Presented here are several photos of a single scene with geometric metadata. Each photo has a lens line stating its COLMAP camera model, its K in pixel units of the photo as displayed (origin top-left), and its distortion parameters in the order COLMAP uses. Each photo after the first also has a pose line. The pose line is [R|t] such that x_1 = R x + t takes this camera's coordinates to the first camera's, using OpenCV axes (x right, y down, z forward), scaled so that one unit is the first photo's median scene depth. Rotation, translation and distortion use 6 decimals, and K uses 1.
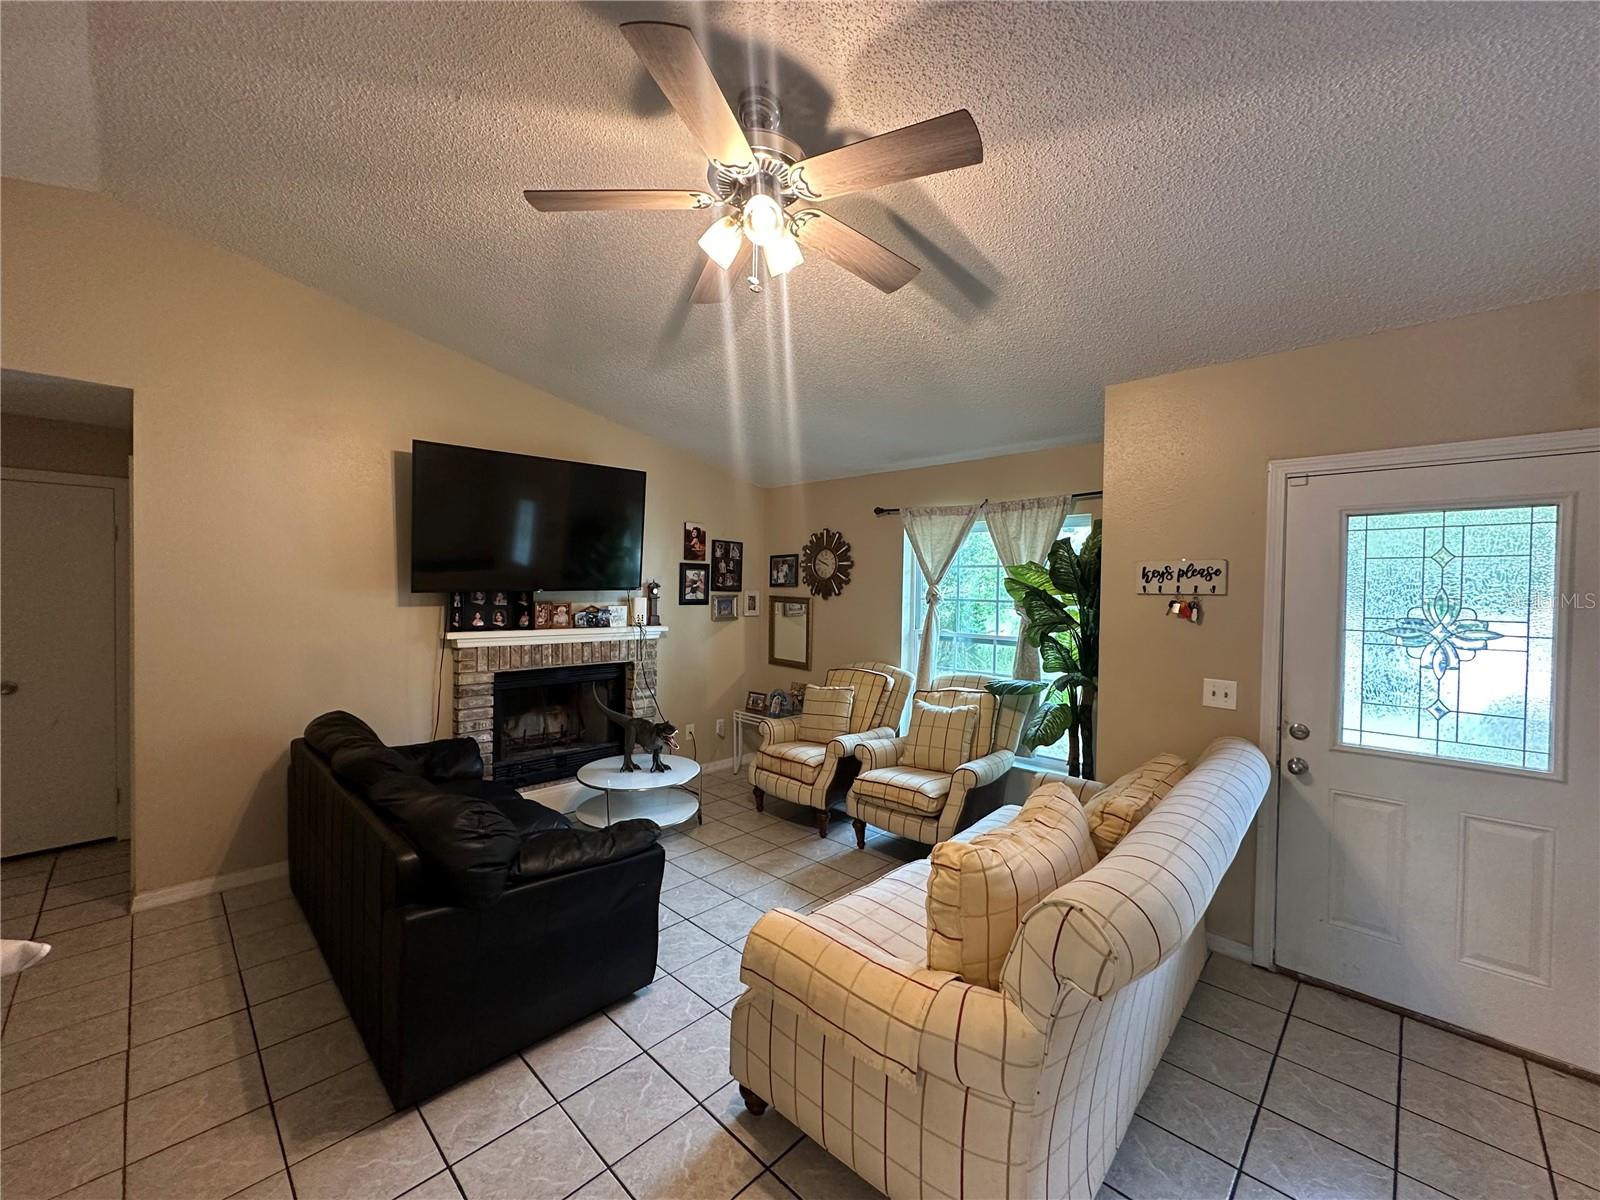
lens RADIAL K [[639.8, 0, 800.0], [0, 639.8, 600.0], [0, 0, 1]] dist [0.000341, 0.000242]
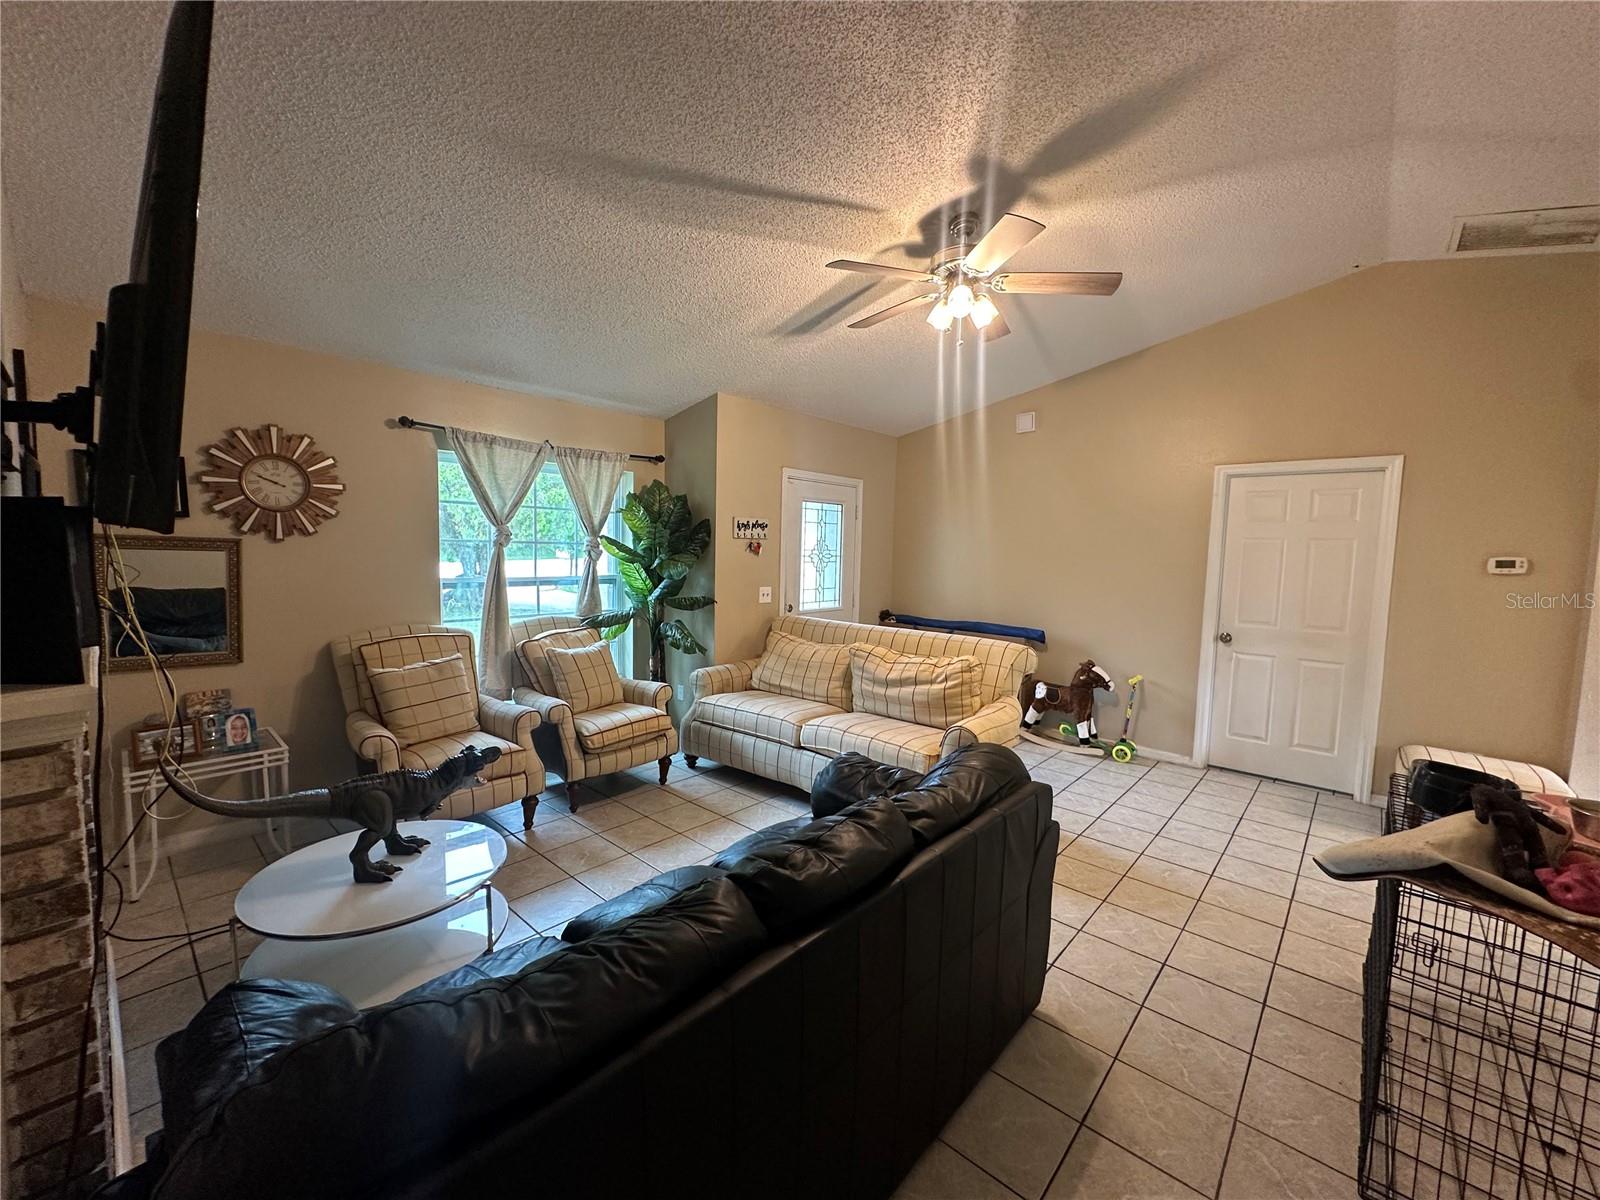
lens RADIAL K [[644.8, 0, 800.0], [0, 644.8, 600.0], [0, 0, 1]] dist [0.000327, 0.000075]
pose [[-0.036620, -0.095432, 0.994762, -0.884750], [-0.002055, 0.995435, 0.095420, -0.007871], [-0.999327, 0.001450, -0.036649, 0.767793]]
